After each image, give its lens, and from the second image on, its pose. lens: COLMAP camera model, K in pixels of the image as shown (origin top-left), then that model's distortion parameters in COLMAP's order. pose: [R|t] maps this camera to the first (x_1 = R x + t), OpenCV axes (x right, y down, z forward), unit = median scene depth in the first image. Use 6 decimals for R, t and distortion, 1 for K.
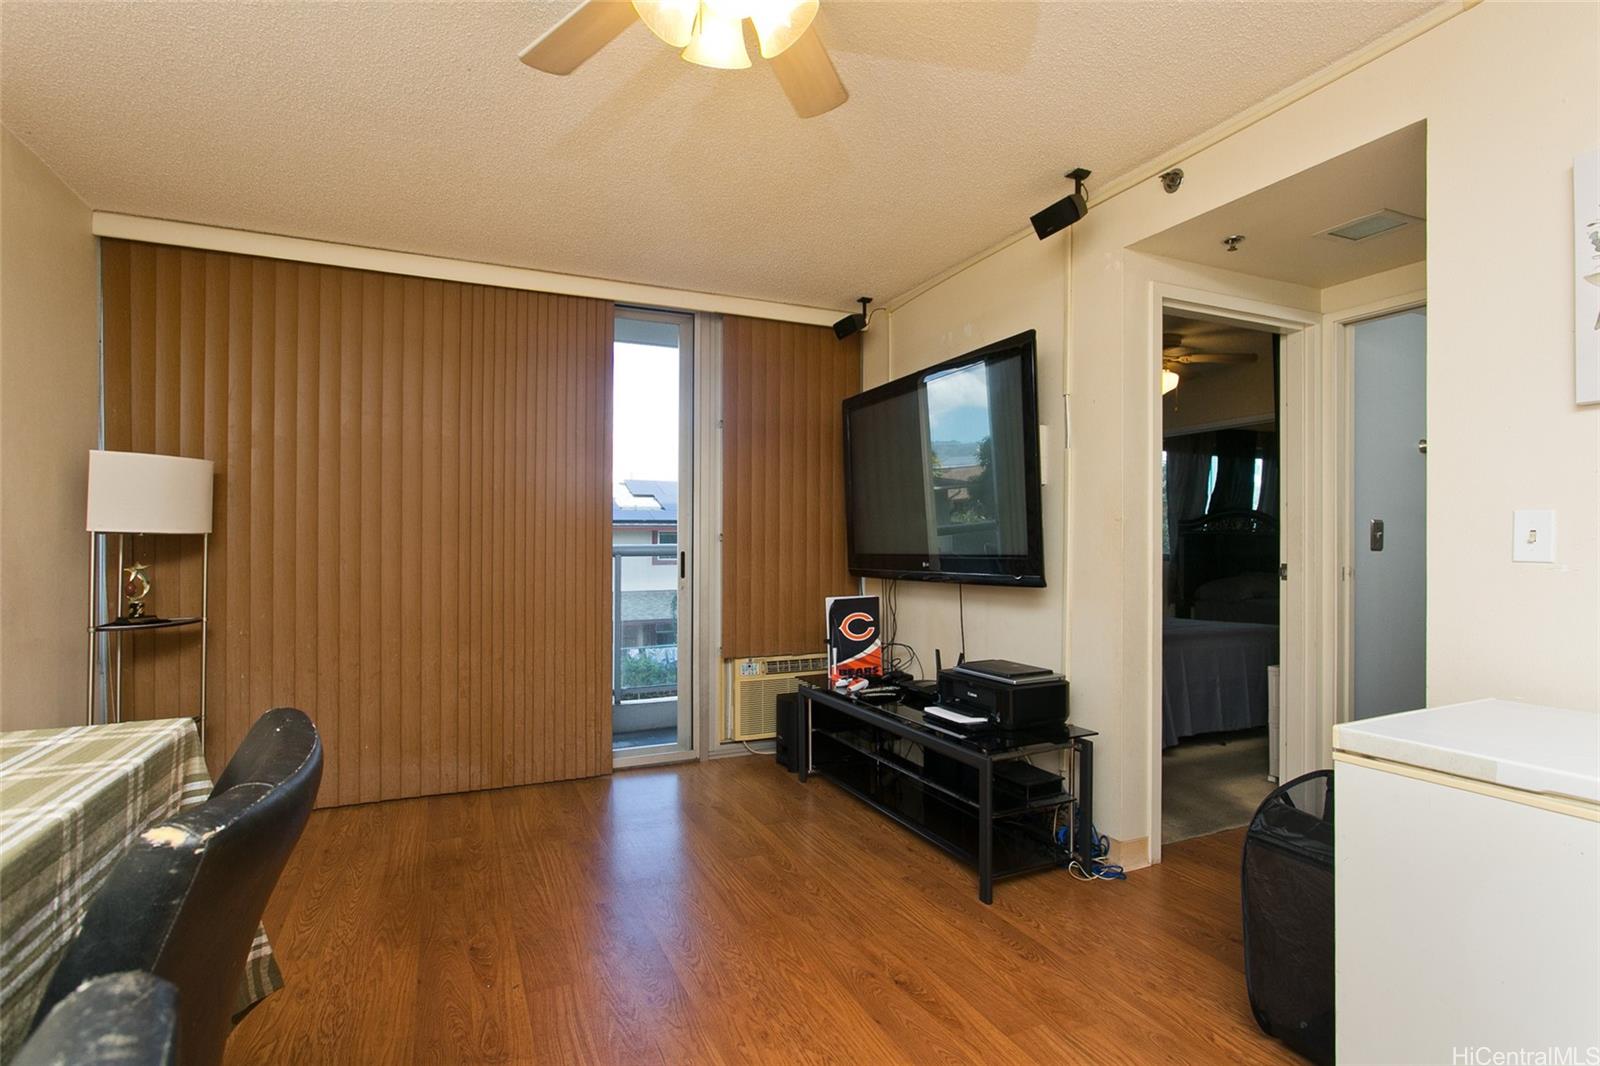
lens RADIAL K [[784.8, 0, 806.5], [0, 784.8, 529.5], [0, 0, 1]] dist [-0.001501, -0.000196]
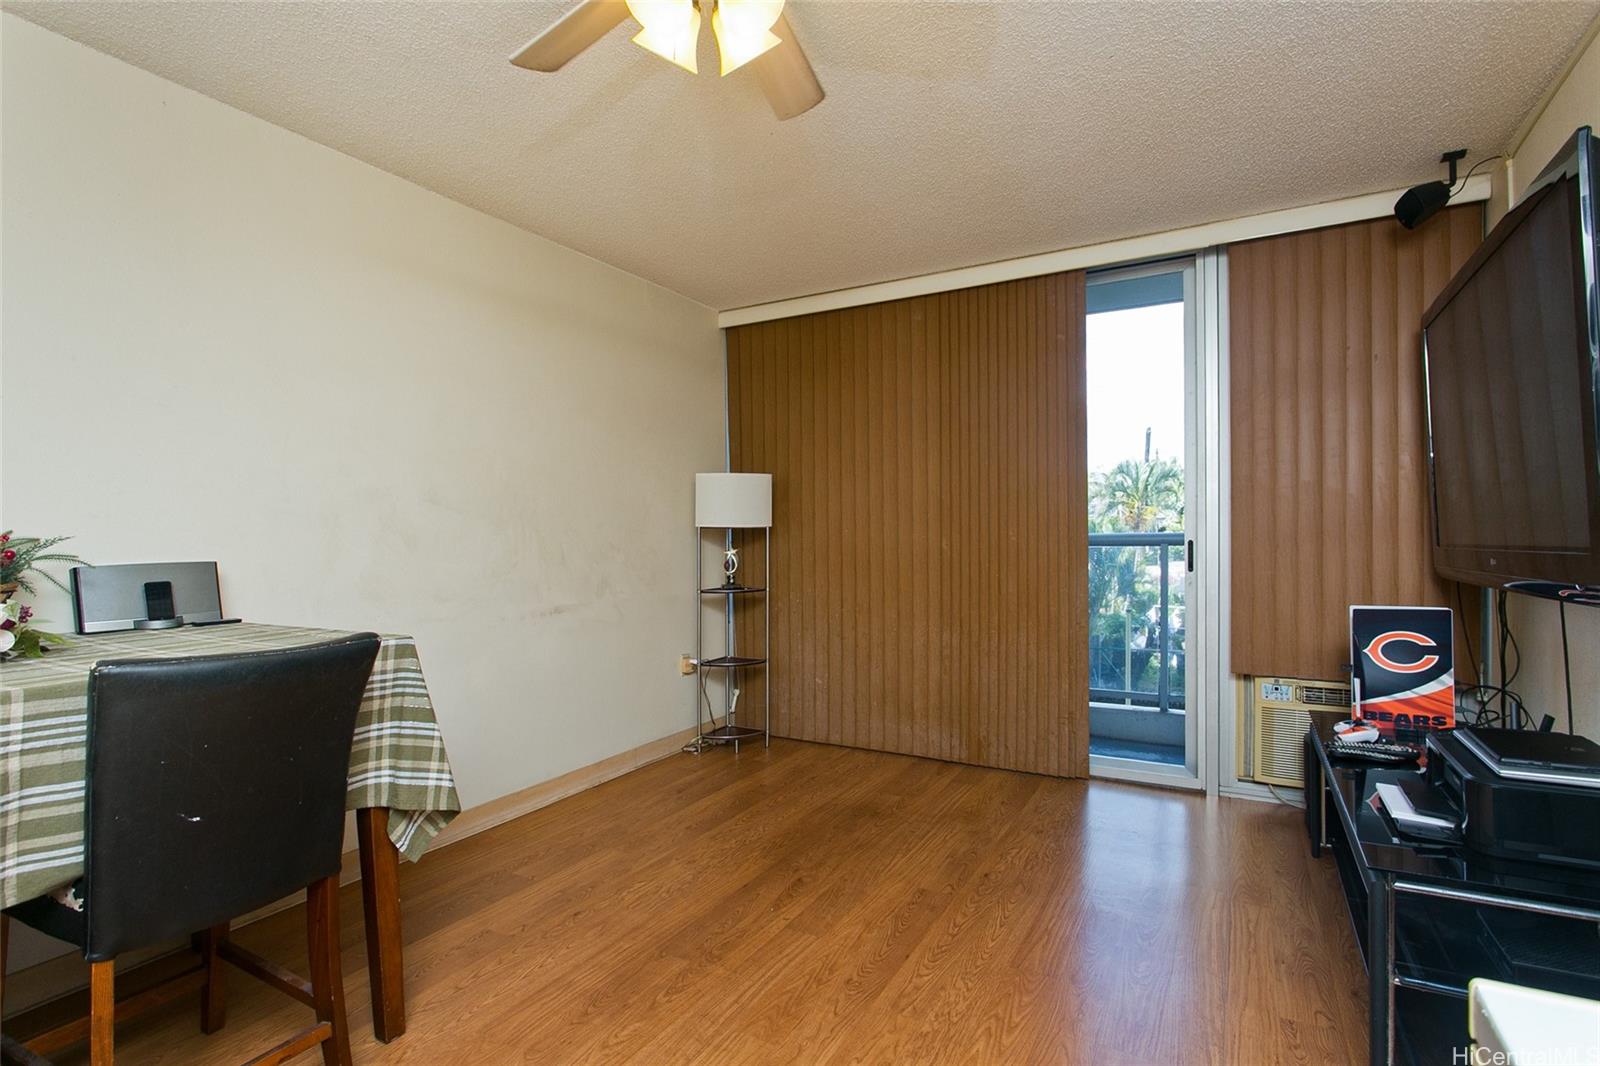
lens RADIAL K [[784.8, 0, 806.5], [0, 784.8, 529.5], [0, 0, 1]] dist [-0.001501, -0.000196]
pose [[0.590940, -0.010894, -0.806642, 0.322789], [0.022012, 0.999754, 0.002624, 0.005998], [0.806415, -0.019306, 0.591034, 0.200109]]
